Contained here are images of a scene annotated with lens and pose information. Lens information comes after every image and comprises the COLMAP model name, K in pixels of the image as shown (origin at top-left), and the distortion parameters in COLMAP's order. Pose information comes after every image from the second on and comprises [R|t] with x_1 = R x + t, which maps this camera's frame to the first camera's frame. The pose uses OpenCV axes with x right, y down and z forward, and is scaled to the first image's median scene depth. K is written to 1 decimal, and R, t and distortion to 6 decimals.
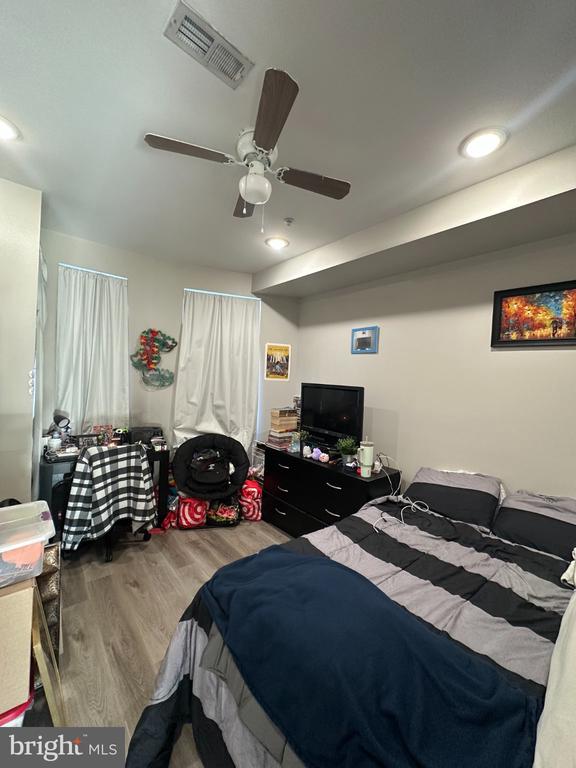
lens RADIAL K [[306.8, 0, 289.0], [0, 306.8, 383.6], [0, 0, 1]] dist [-0.000560, 0.000311]
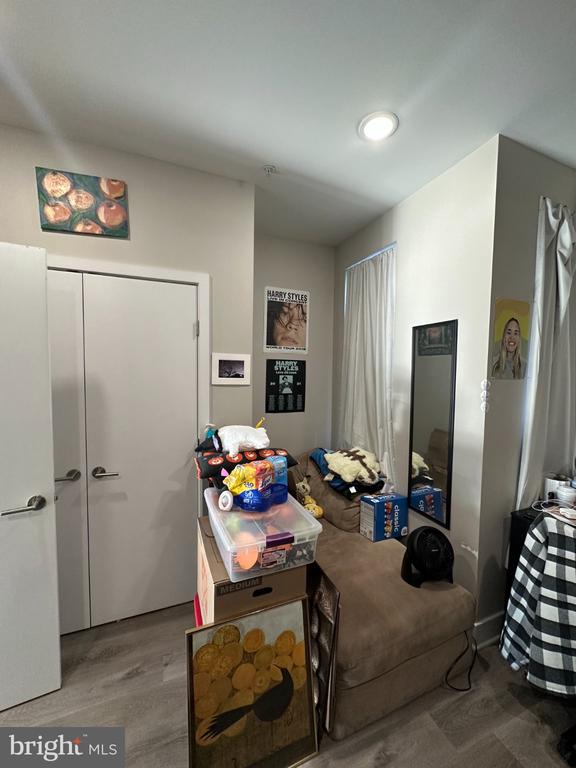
lens RADIAL K [[306.8, 0, 289.0], [0, 306.8, 387.2], [0, 0, 1]] dist [-0.000560, 0.000311]
pose [[-0.321868, 0.000763, -0.946784, 0.032904], [-0.043039, 0.998954, 0.015436, -0.015809], [0.945806, 0.045717, -0.321499, 0.739454]]
